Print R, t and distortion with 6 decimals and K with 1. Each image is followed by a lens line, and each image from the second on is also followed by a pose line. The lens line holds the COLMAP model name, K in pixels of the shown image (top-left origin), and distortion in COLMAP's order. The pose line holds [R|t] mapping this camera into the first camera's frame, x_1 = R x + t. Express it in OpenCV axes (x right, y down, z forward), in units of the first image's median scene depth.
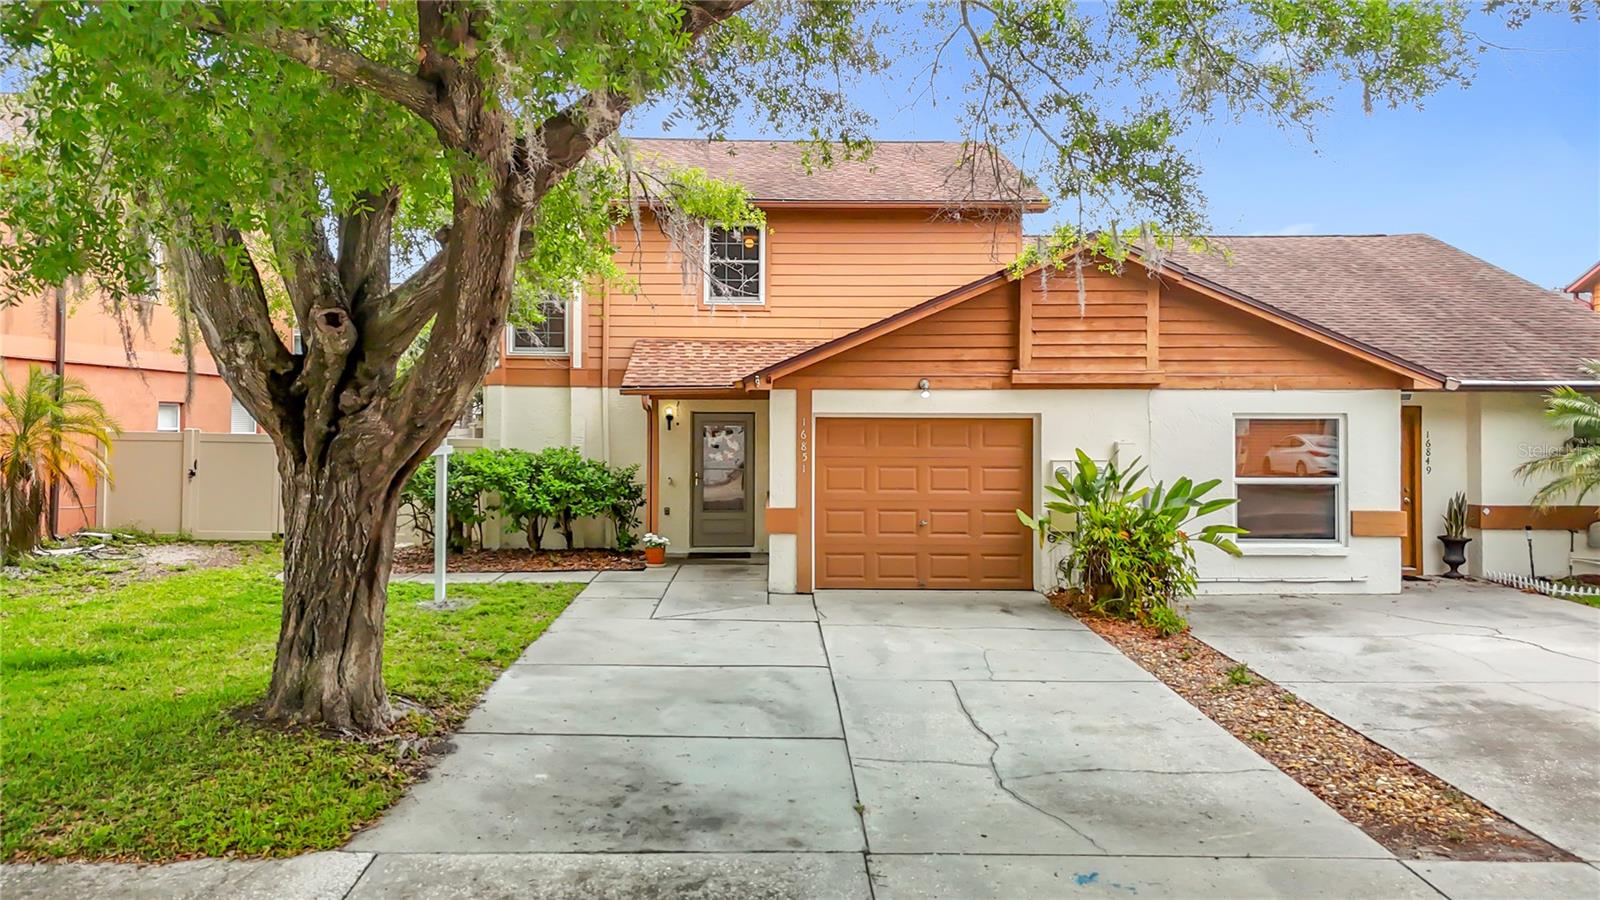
lens RADIAL K [[1175.1, 0, 846.4], [0, 1175.1, 446.8], [0, 0, 1]] dist [0.051837, -0.039519]
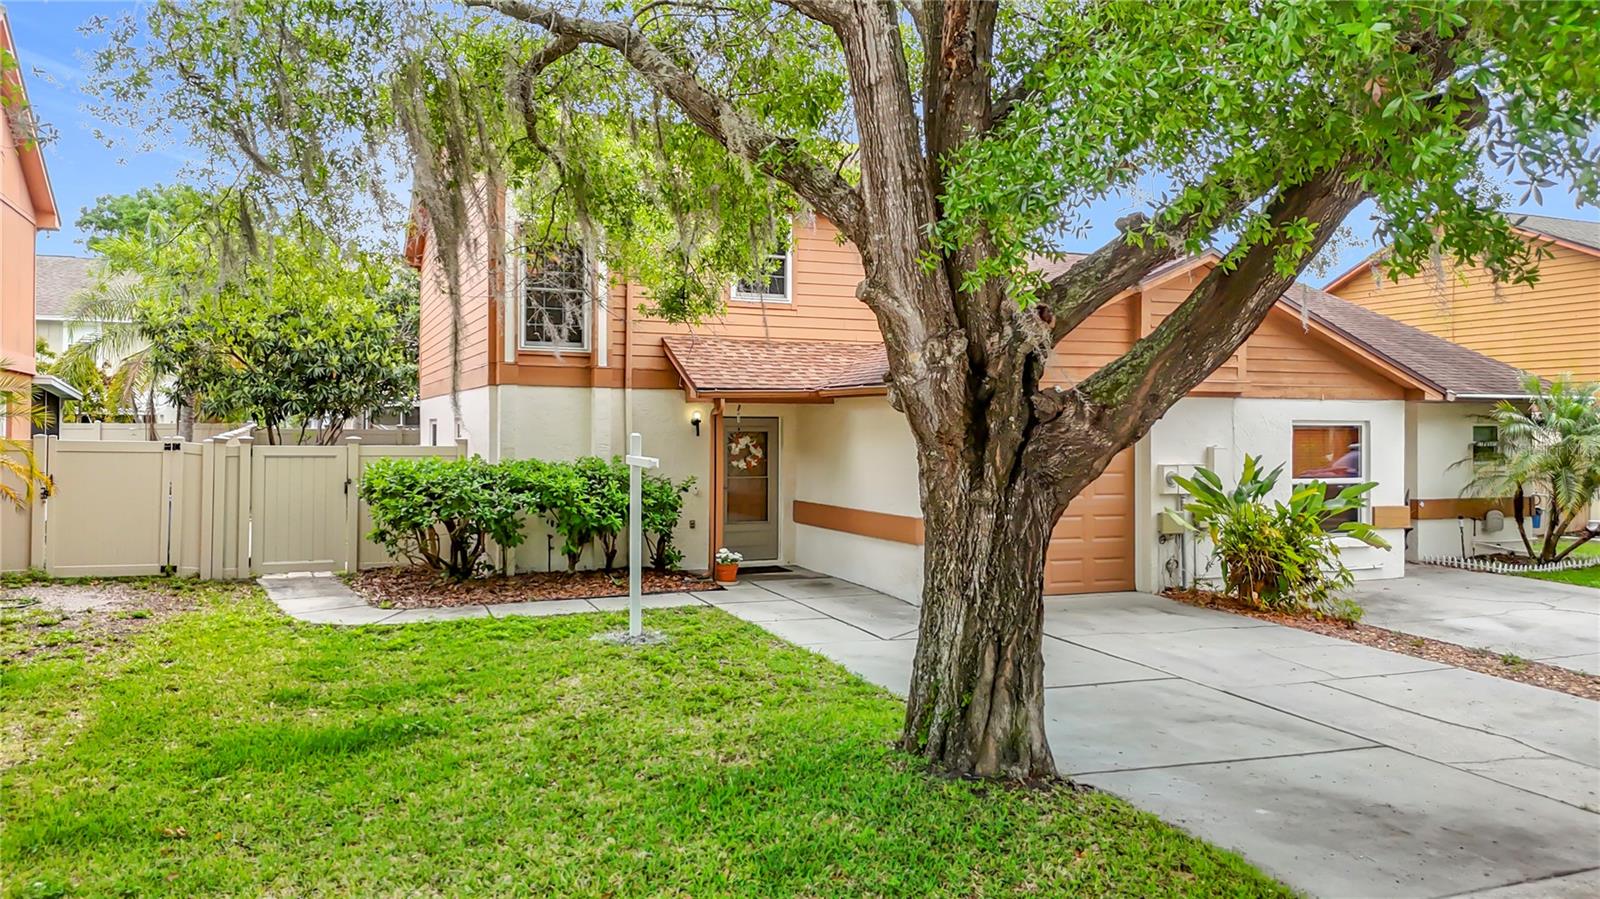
lens RADIAL K [[1175.1, 0, 799.1], [0, 1175.1, 443.0], [0, 0, 1]] dist [0.051837, -0.039519]
pose [[0.932887, -0.003501, 0.360152, -0.499816], [0.005389, 0.999977, -0.004237, -0.005209], [-0.360128, 0.005894, 0.932884, 0.138336]]
